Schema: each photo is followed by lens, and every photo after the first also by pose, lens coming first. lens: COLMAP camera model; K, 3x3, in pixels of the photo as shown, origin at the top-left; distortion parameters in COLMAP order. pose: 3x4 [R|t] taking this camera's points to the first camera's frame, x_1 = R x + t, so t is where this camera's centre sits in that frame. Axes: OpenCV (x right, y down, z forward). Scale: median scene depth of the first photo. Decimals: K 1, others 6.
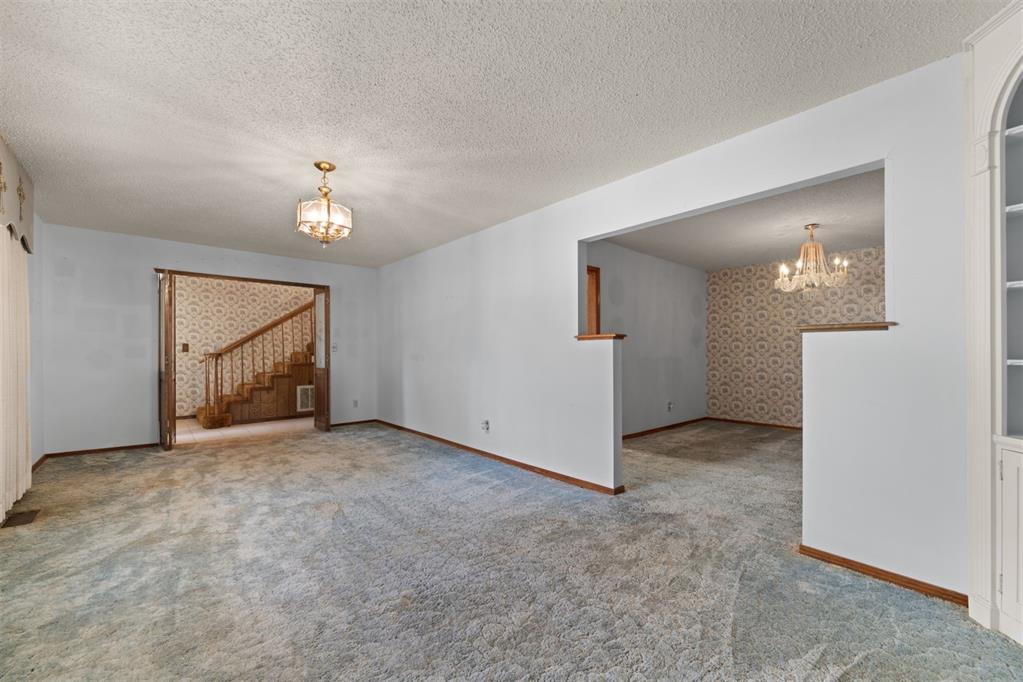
lens RADIAL K [[412.9, 0, 509.8], [0, 412.9, 350.9], [0, 0, 1]] dist [-0.002687, 0.000452]
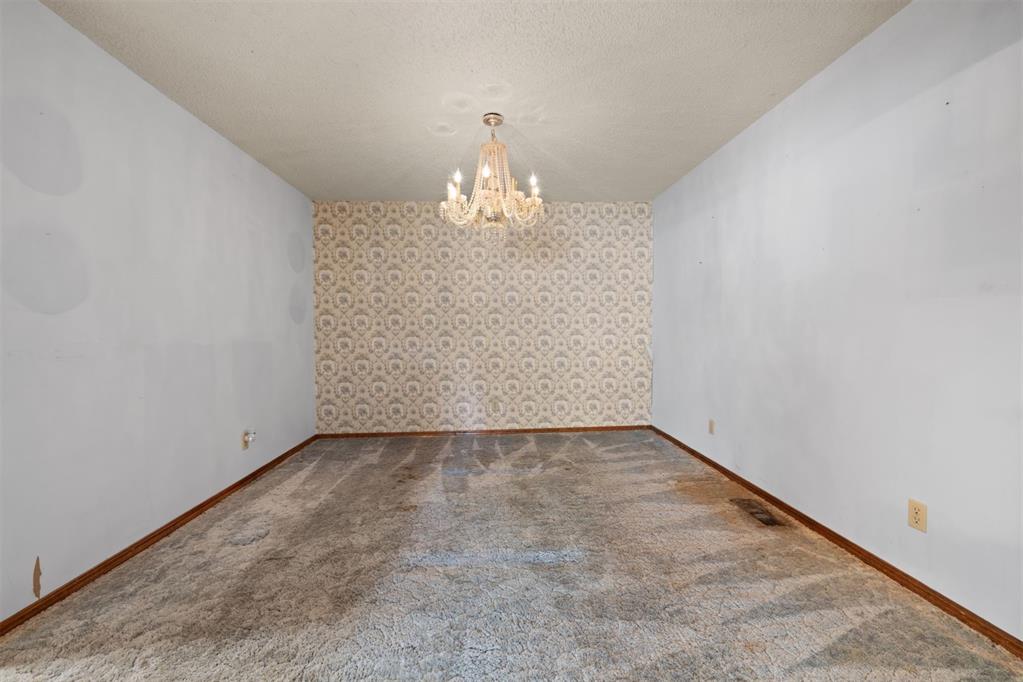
lens RADIAL K [[412.9, 0, 513.7], [0, 412.9, 341.5], [0, 0, 1]] dist [-0.002687, 0.000452]
pose [[0.616552, -0.026770, 0.786859, 0.181569], [0.005077, 0.999536, 0.030027, 0.001856], [-0.787298, -0.014518, 0.616402, 0.403360]]
